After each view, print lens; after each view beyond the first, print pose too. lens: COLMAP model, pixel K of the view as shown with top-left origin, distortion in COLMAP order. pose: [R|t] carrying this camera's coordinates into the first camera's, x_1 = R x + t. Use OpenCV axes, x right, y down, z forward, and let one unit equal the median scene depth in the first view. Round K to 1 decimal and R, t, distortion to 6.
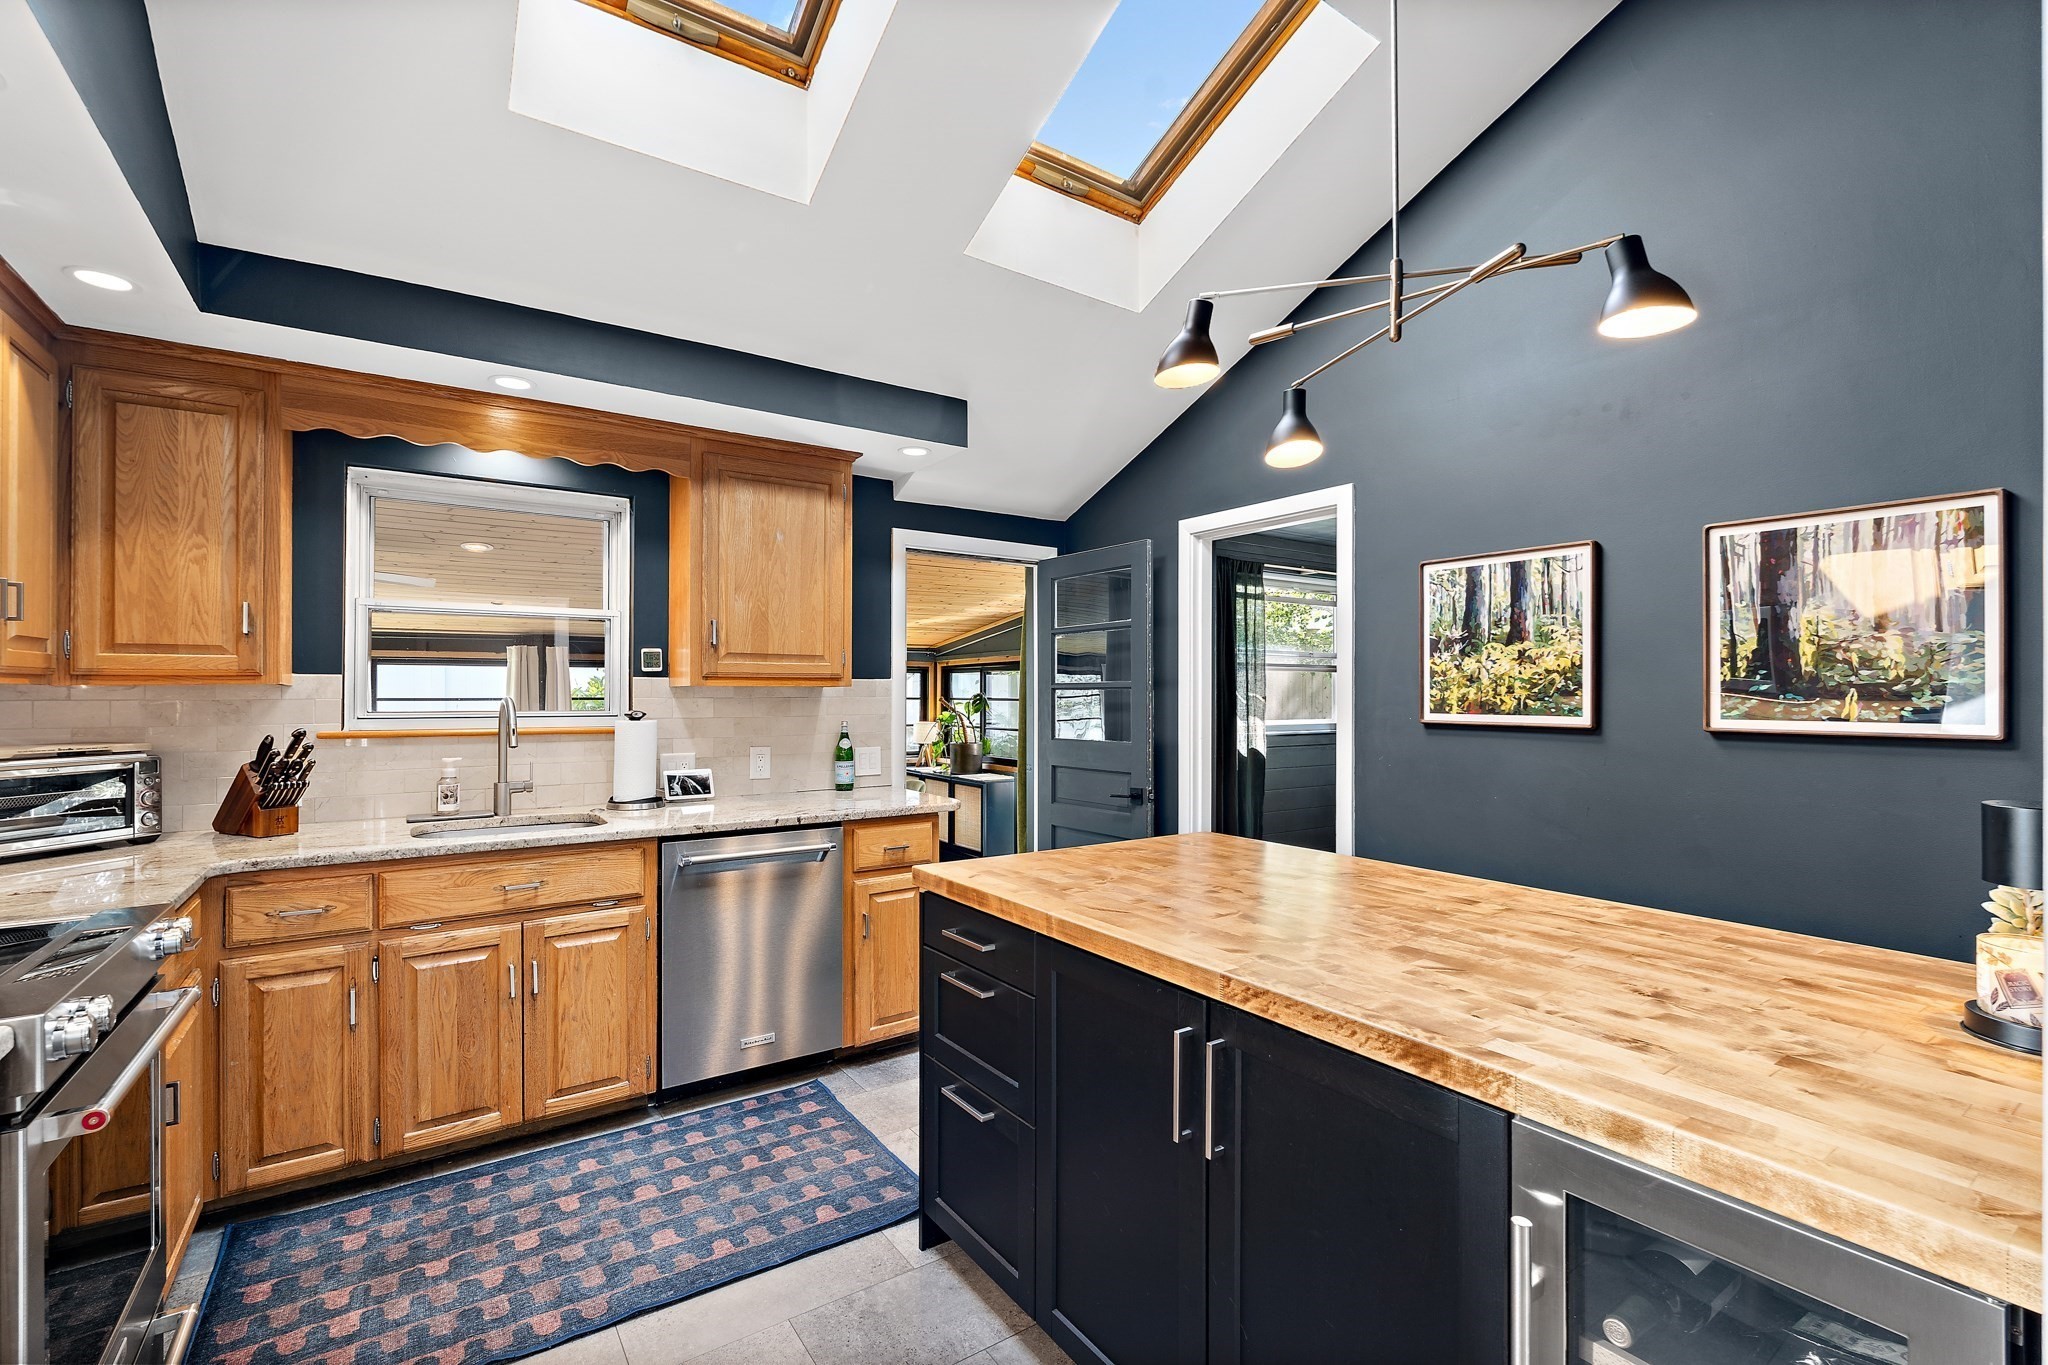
lens RADIAL K [[909.6, 0, 1026.5], [0, 909.6, 704.2], [0, 0, 1]] dist [-0.002568, 0.000888]
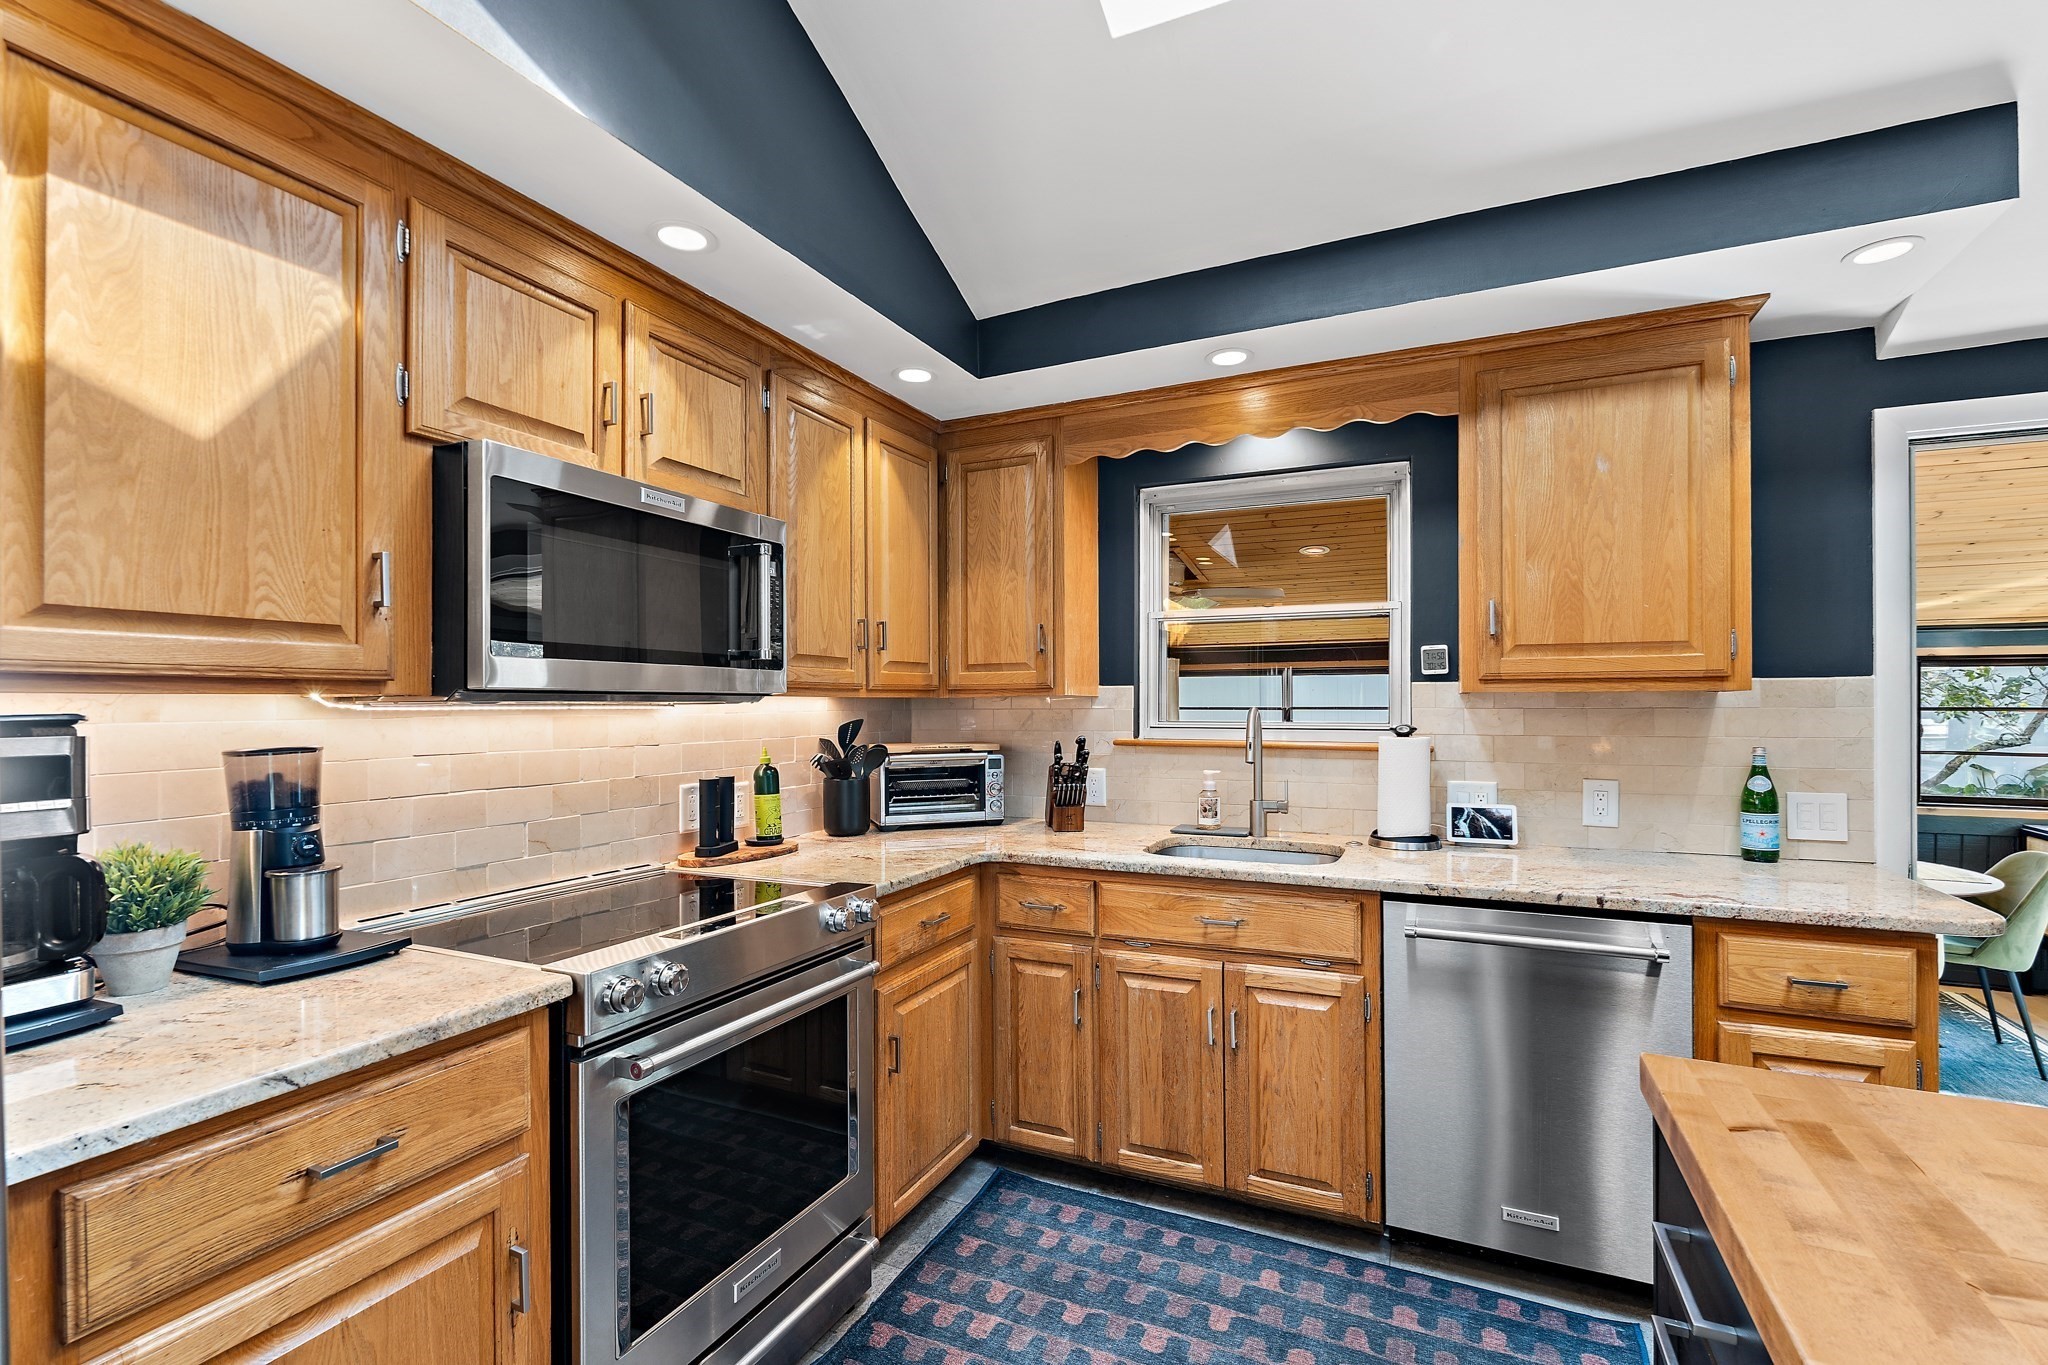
lens RADIAL K [[909.6, 0, 1026.5], [0, 909.6, 704.2], [0, 0, 1]] dist [-0.002568, 0.000888]
pose [[0.503174, -0.000038, -0.864185, 0.108998], [-0.006264, 0.999974, -0.003692, -0.006535], [0.864163, 0.007271, 0.503160, 0.373015]]
